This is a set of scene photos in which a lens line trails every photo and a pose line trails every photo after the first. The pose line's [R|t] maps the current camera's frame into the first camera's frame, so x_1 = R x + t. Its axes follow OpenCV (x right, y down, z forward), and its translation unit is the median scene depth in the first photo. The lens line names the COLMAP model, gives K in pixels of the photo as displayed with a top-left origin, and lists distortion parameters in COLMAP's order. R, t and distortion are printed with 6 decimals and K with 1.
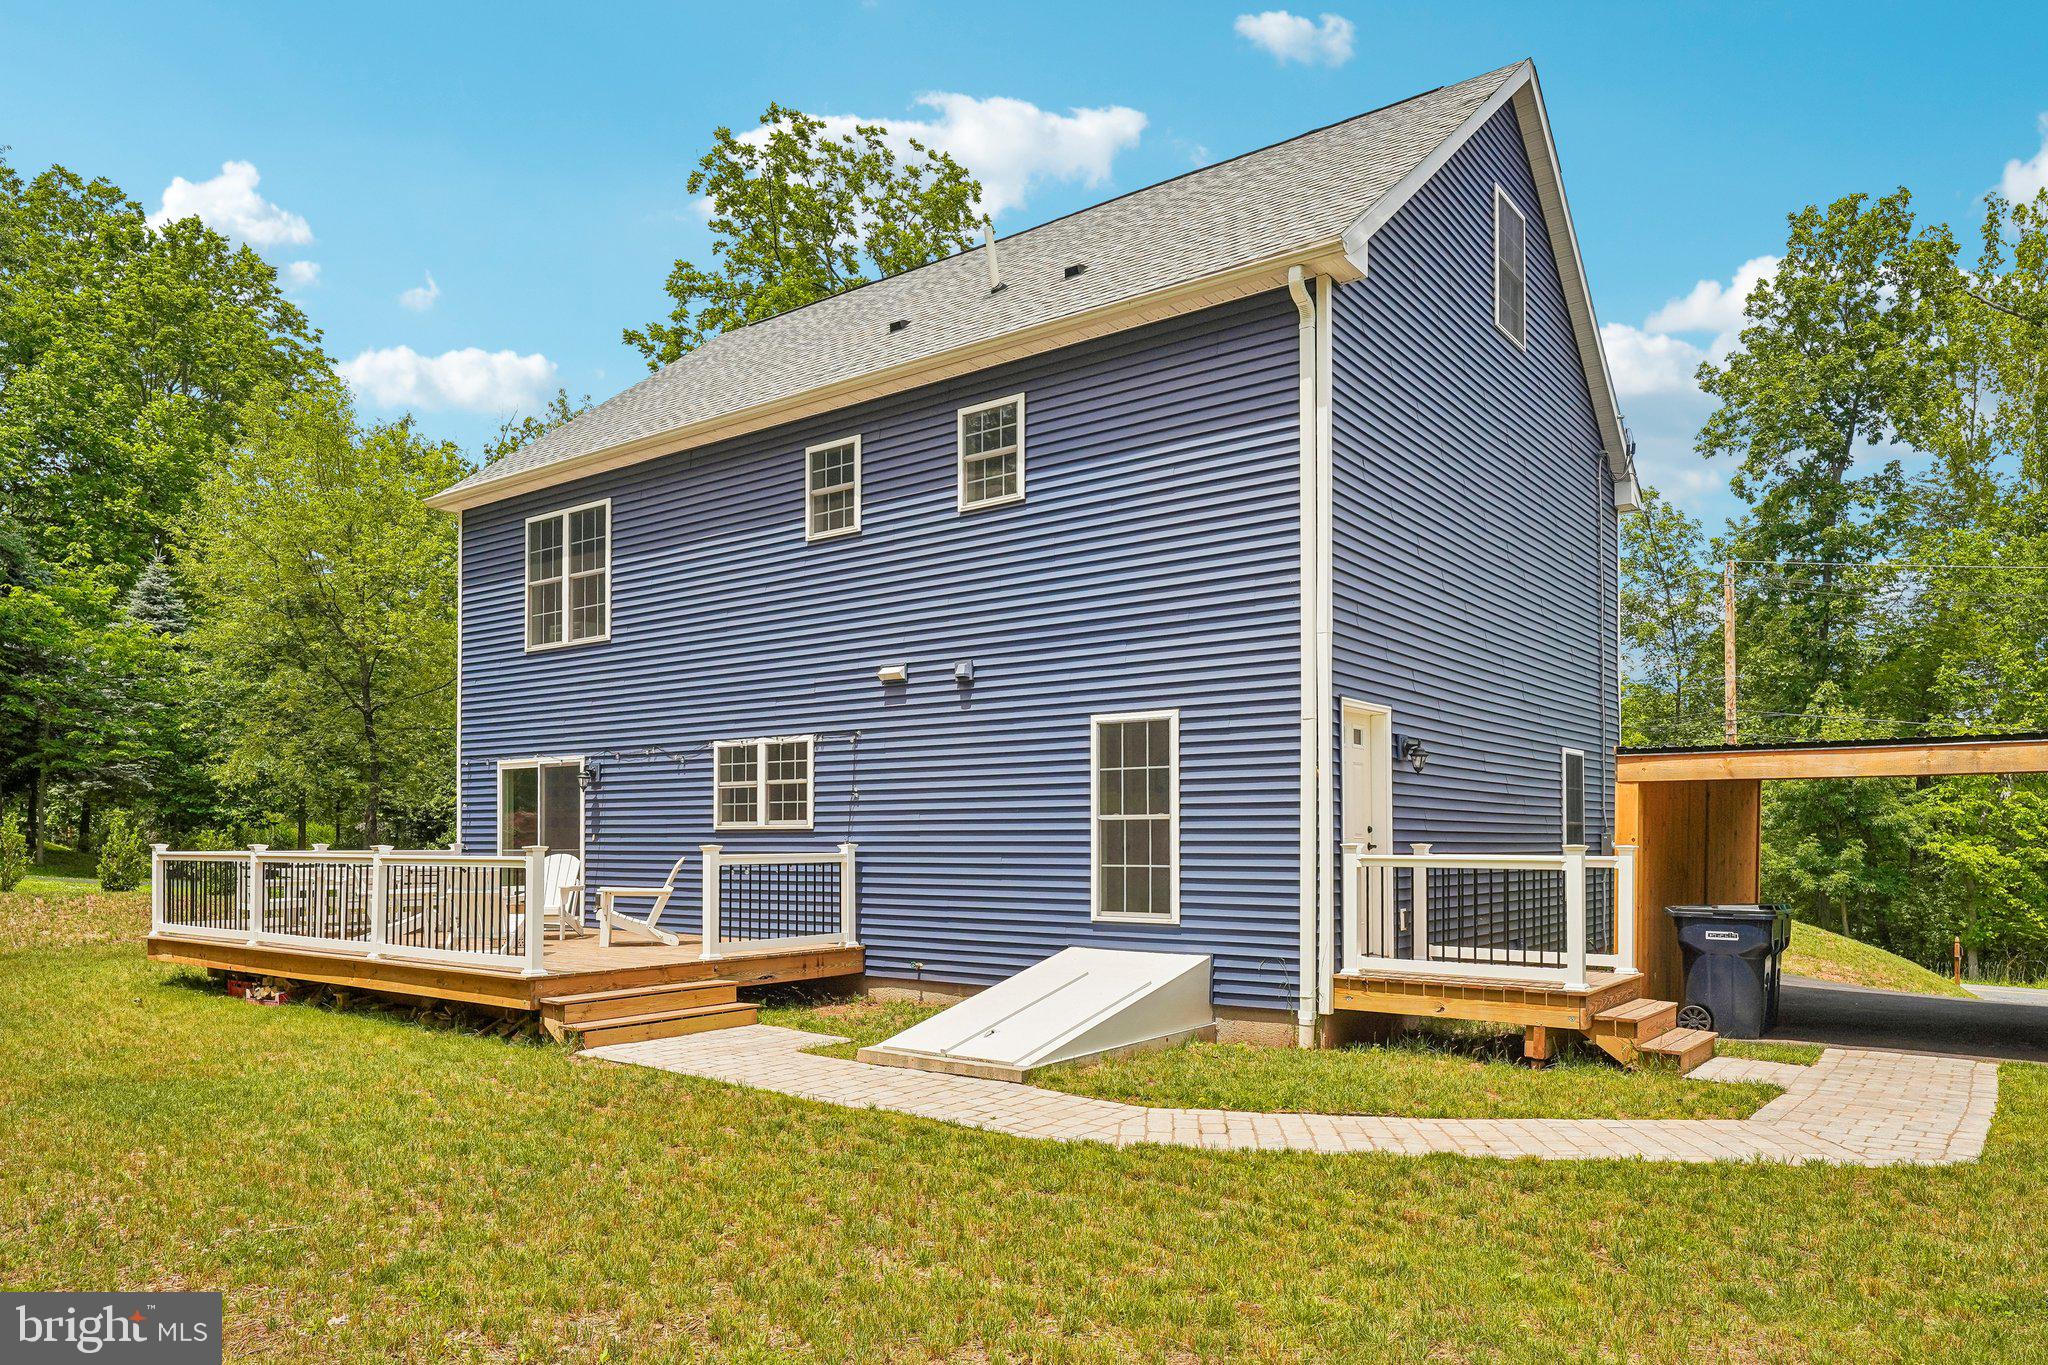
lens RADIAL K [[1355.3, 0, 1020.5], [0, 1355.3, 821.1], [0, 0, 1]] dist [-0.000953, -0.001956]
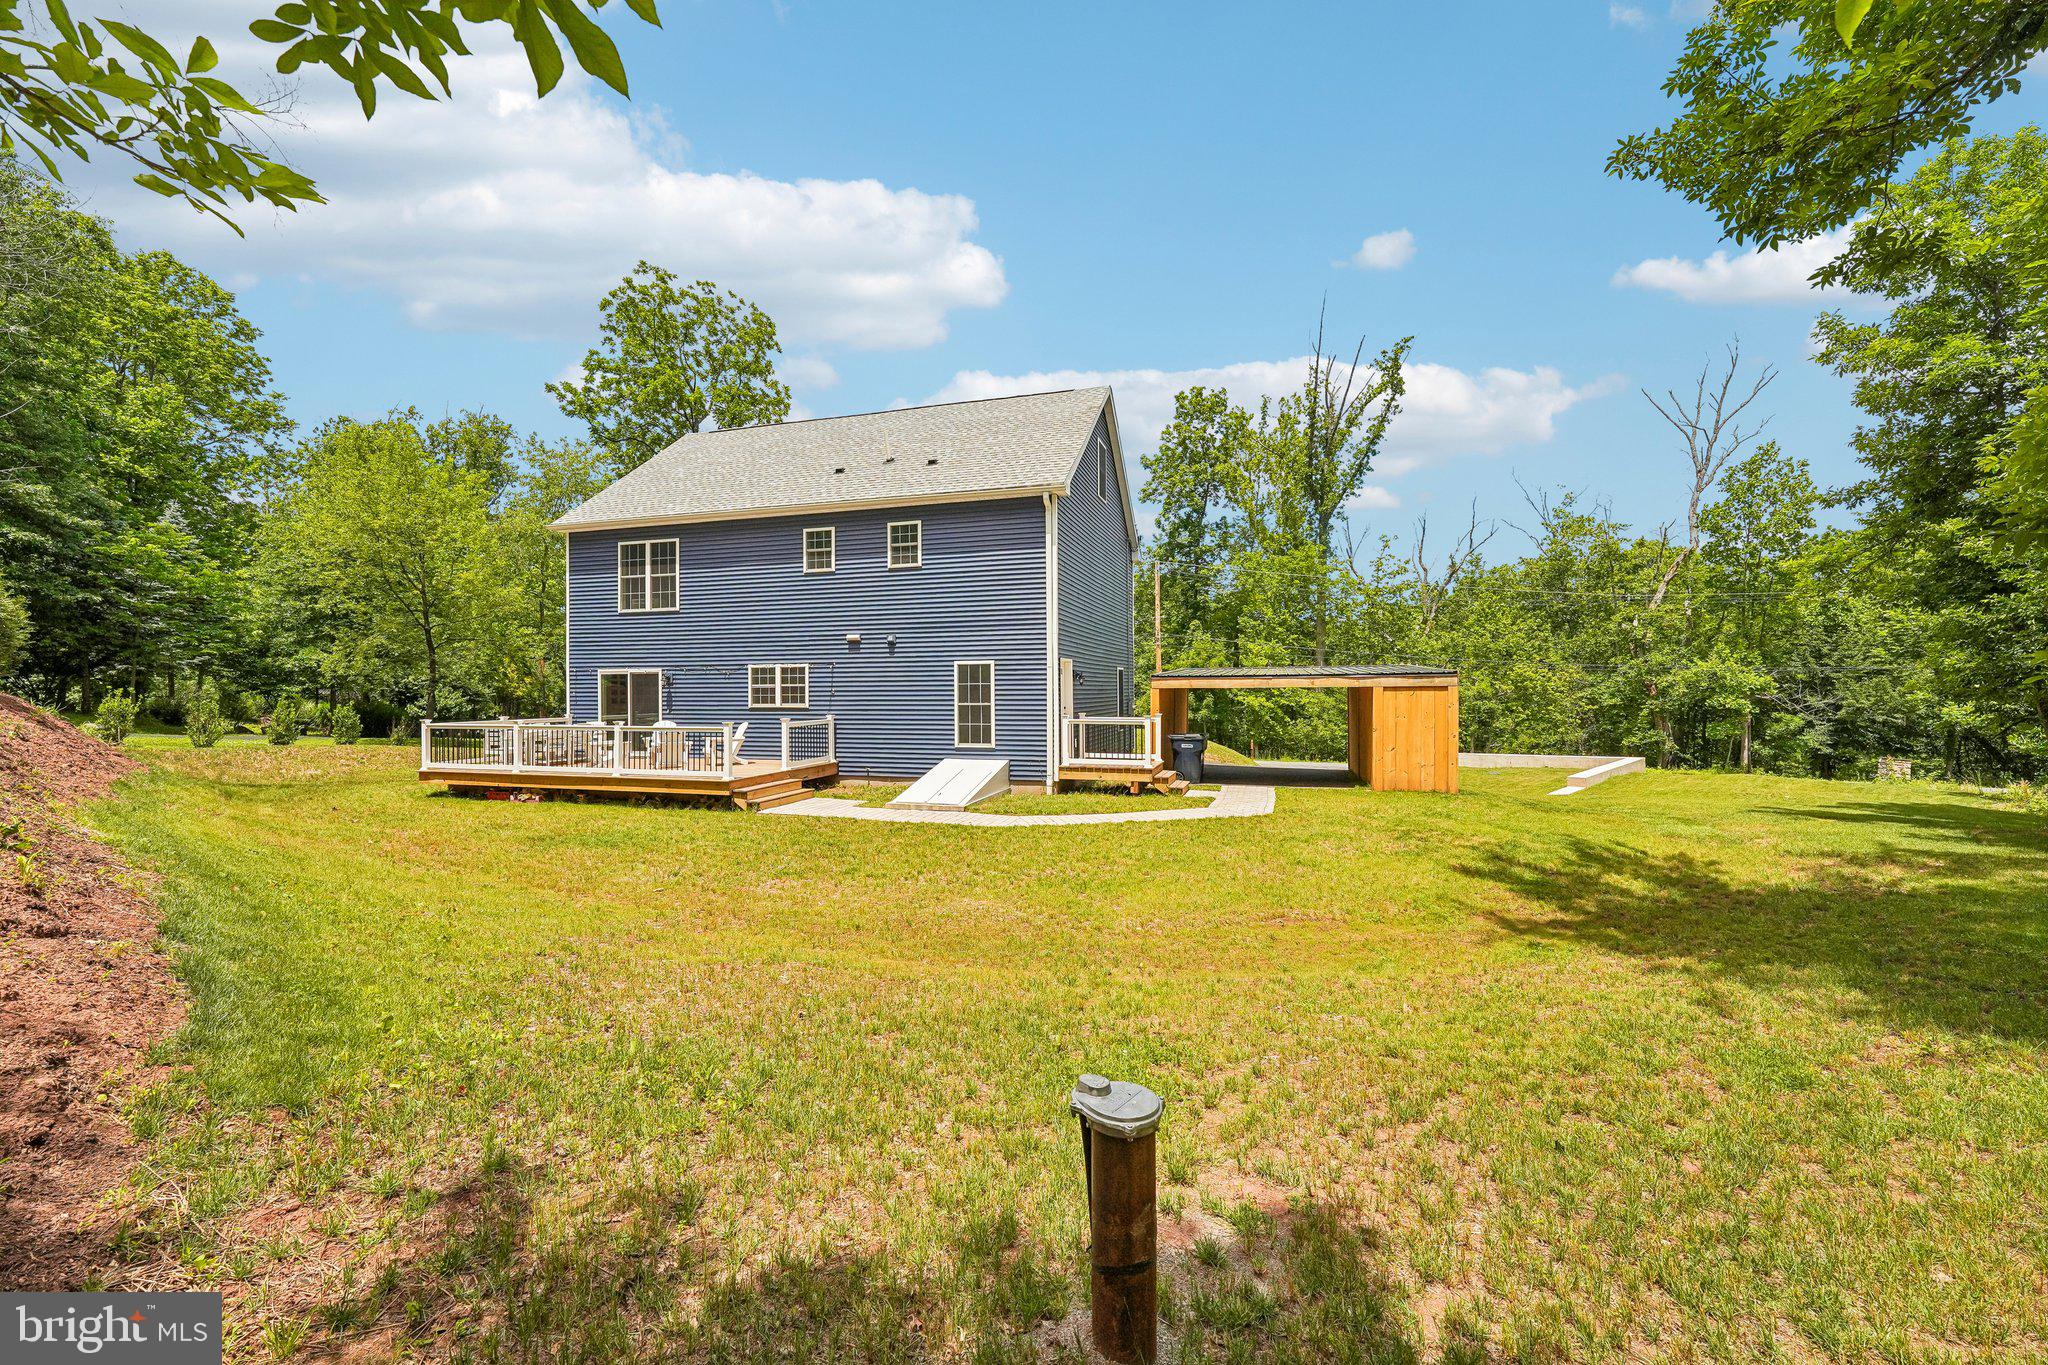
lens RADIAL K [[827.9, 0, 1026.9], [0, 827.9, 685.3], [0, 0, 1]] dist [-0.002519, -0.000164]
pose [[0.938869, -0.005136, 0.344236, -0.307998], [0.001262, 0.999933, 0.011477, -0.048695], [-0.344272, -0.010341, 0.938813, -0.384019]]
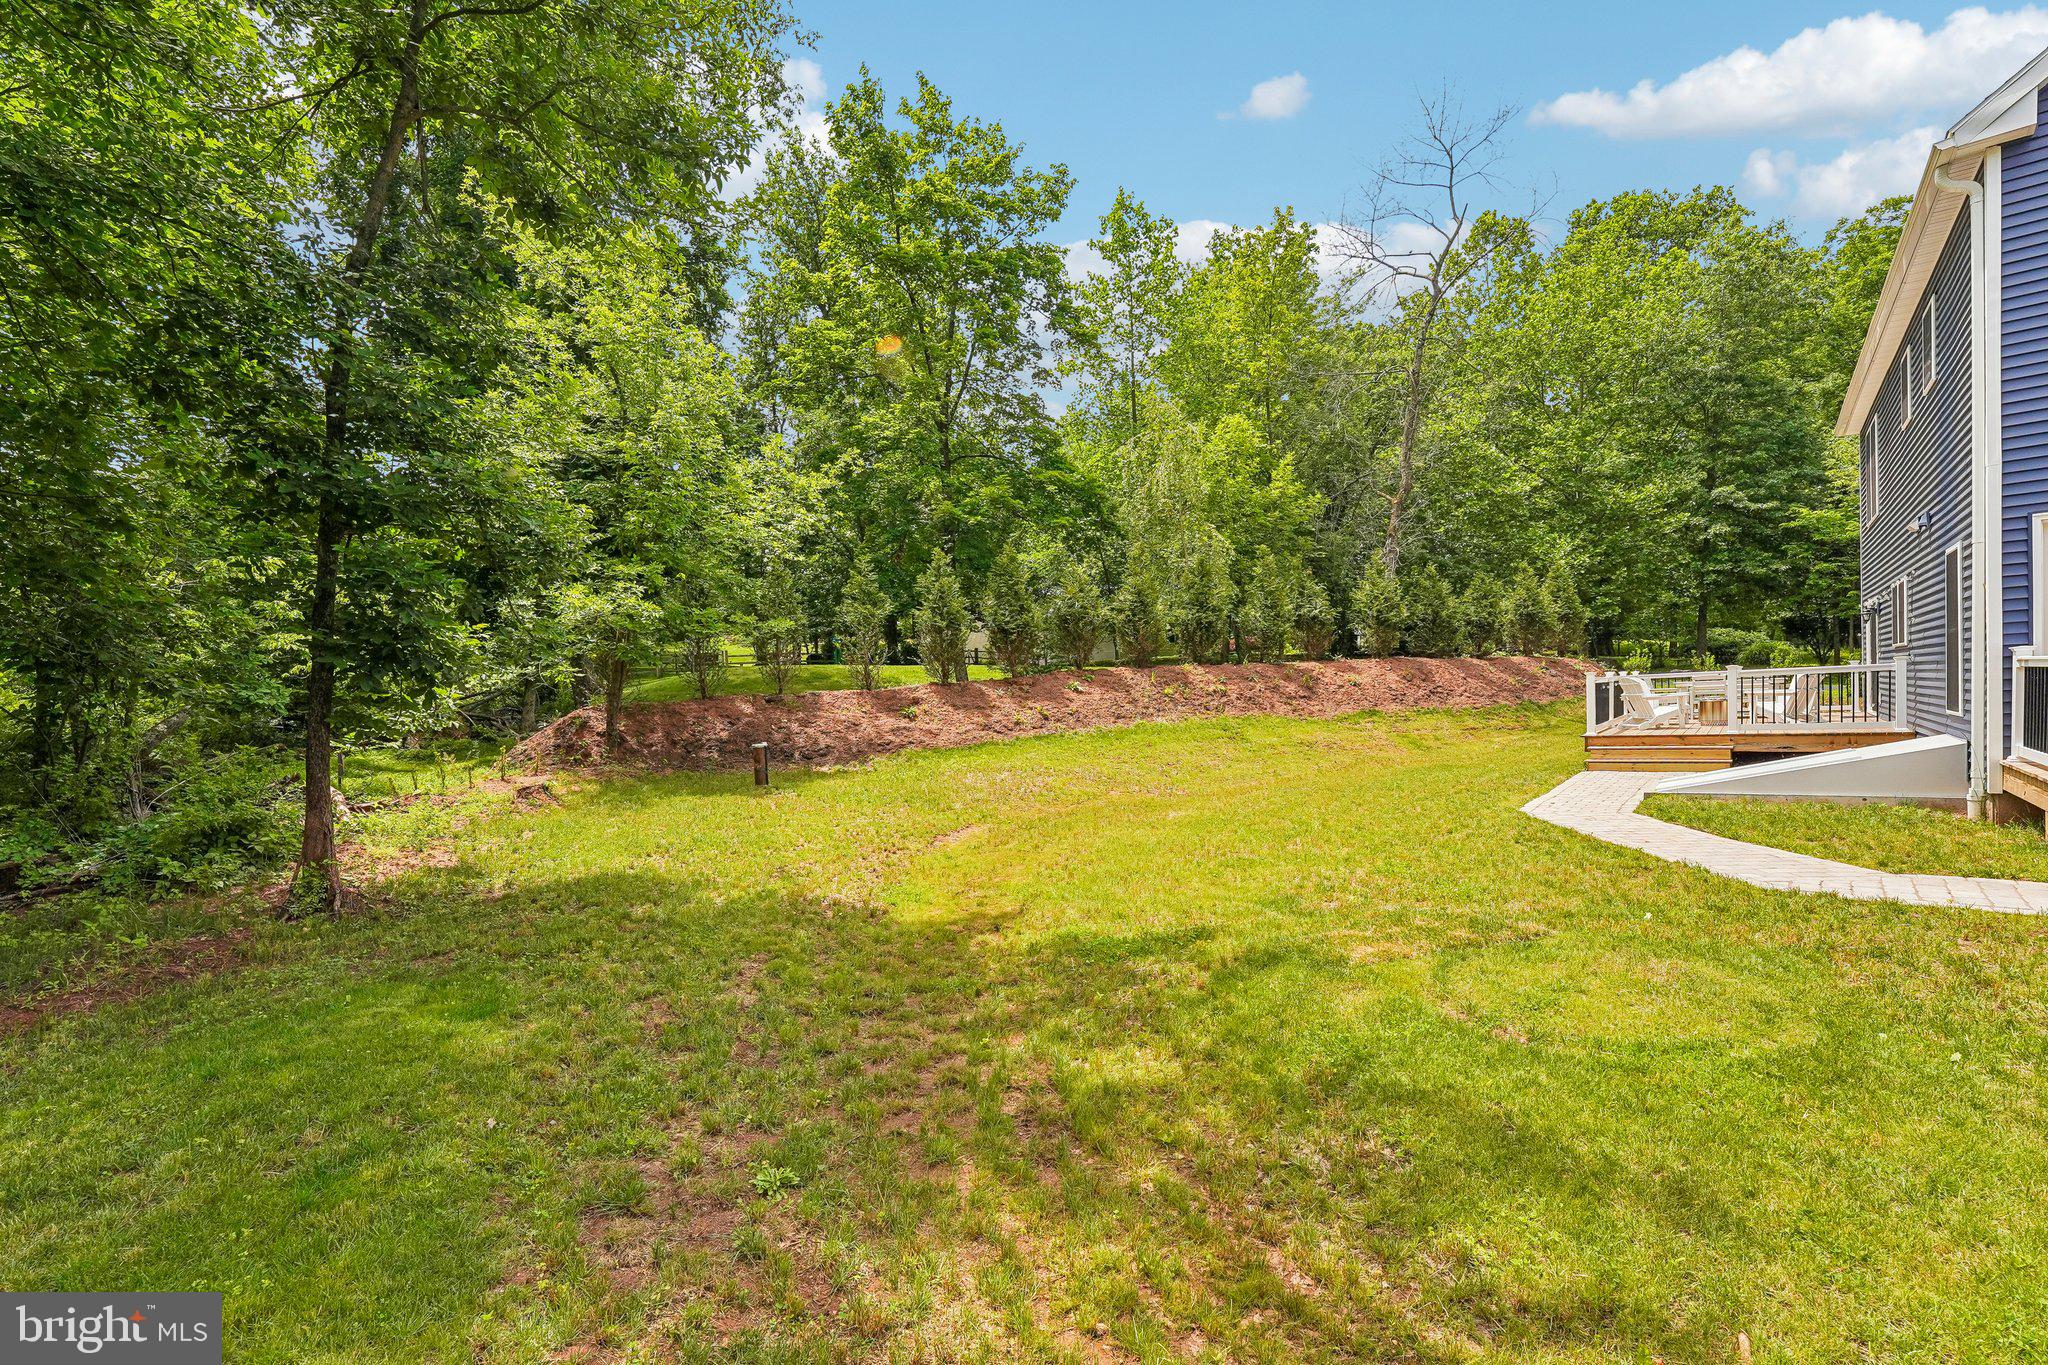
lens RADIAL K [[837.3, 0, 1019.5], [0, 837.3, 685.0], [0, 0, 1]] dist [-0.001436, -0.000522]
pose [[0.005476, 0.011363, -0.999920, 0.777059], [0.029173, 0.999508, 0.011518, 0.013834], [0.999559, -0.029234, 0.005142, 0.139382]]
